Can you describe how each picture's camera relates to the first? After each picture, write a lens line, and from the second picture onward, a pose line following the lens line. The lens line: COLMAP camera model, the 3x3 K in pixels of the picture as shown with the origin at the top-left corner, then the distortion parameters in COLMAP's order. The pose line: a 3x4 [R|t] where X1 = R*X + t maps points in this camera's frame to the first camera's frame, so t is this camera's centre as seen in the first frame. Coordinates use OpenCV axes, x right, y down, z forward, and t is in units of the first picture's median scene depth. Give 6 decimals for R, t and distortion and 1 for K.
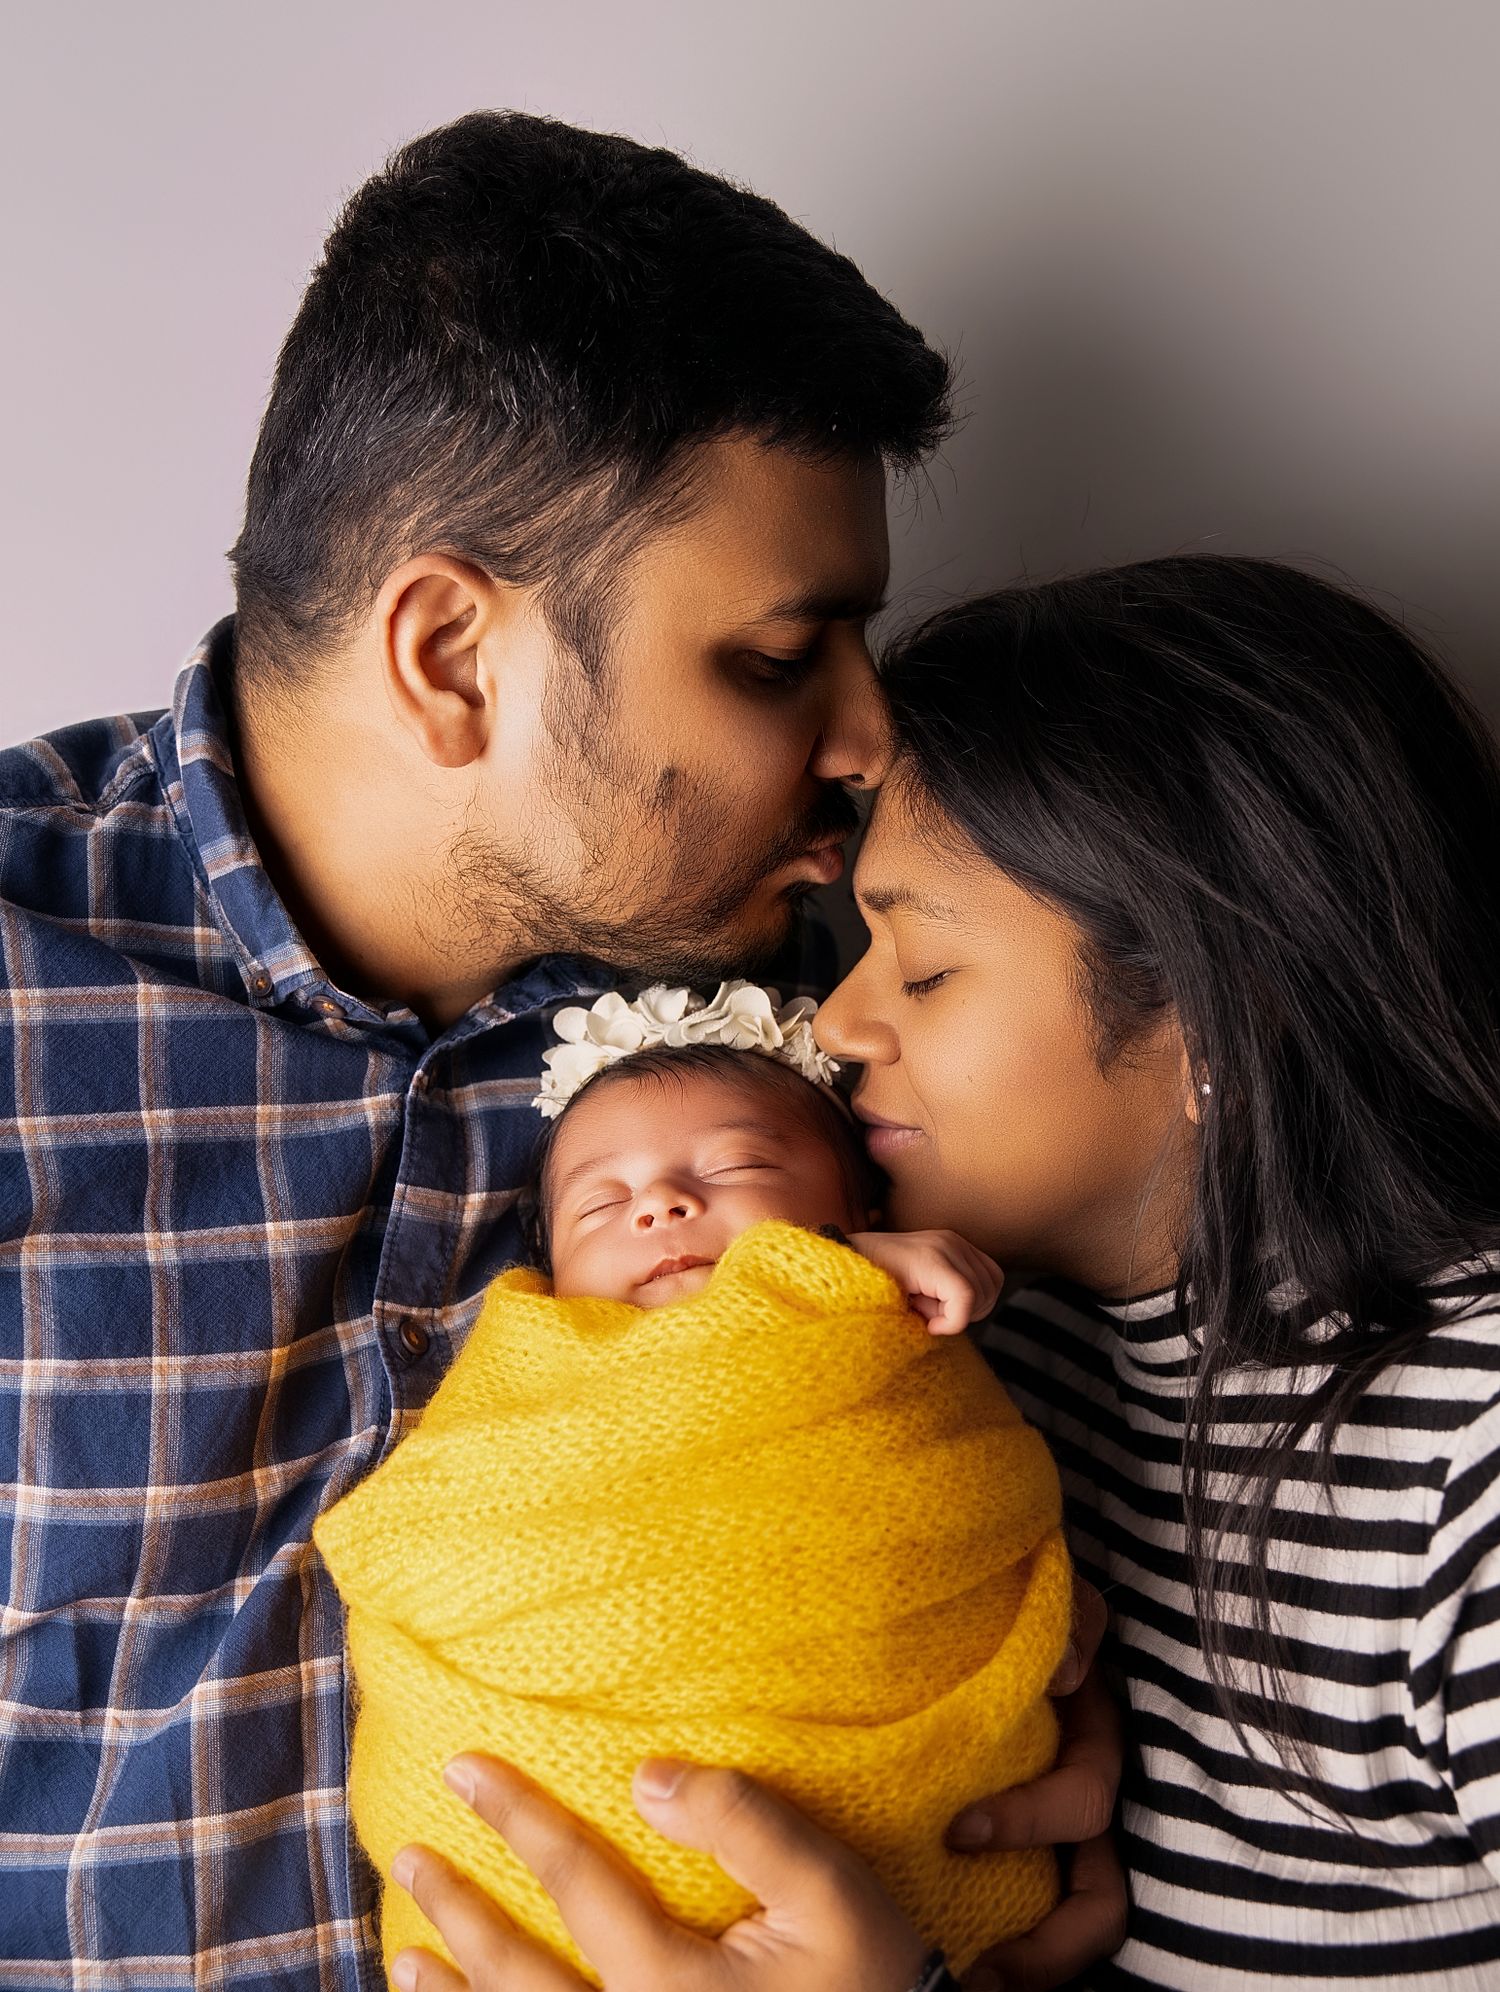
lens RADIAL K [[2068.5, 0, 732.6], [0, 2068.5, 1007.2], [0, 0, 1]] dist [0.057041, 0.000000]
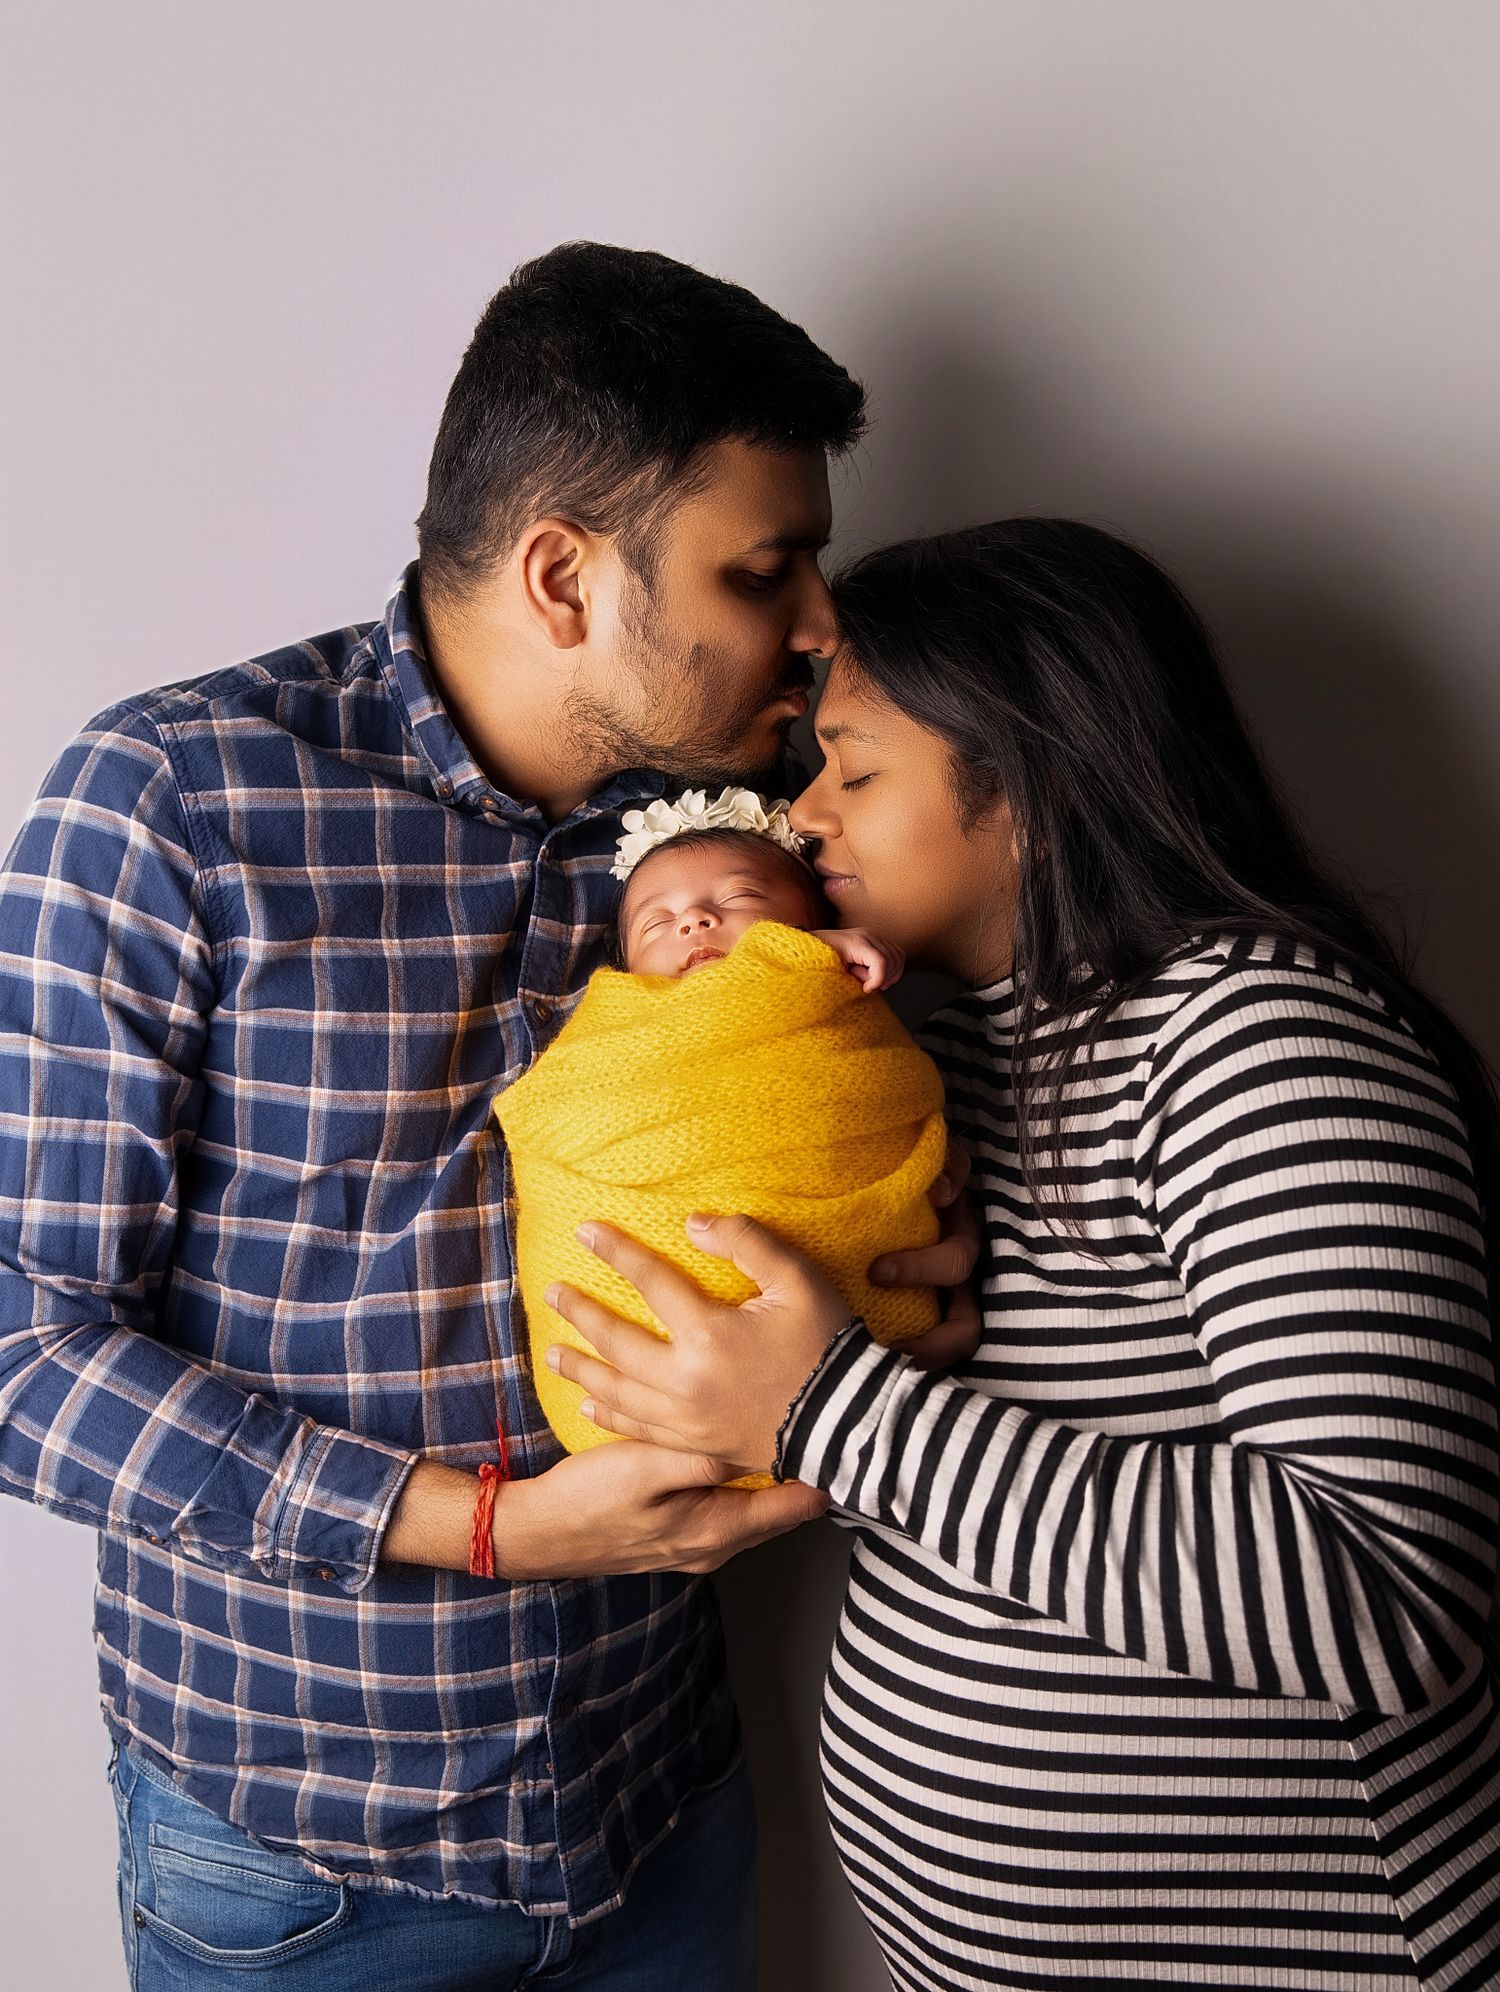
lens RADIAL K [[2068.5, 0, 762.0], [0, 2068.5, 983.2], [0, 0, 1]] dist [0.057041, 0.000000]
pose [[0.999906, -0.012202, 0.006271, 0.006563], [0.012154, 0.999897, 0.007610, 0.136478], [-0.006364, -0.007533, 0.999951, -0.644317]]
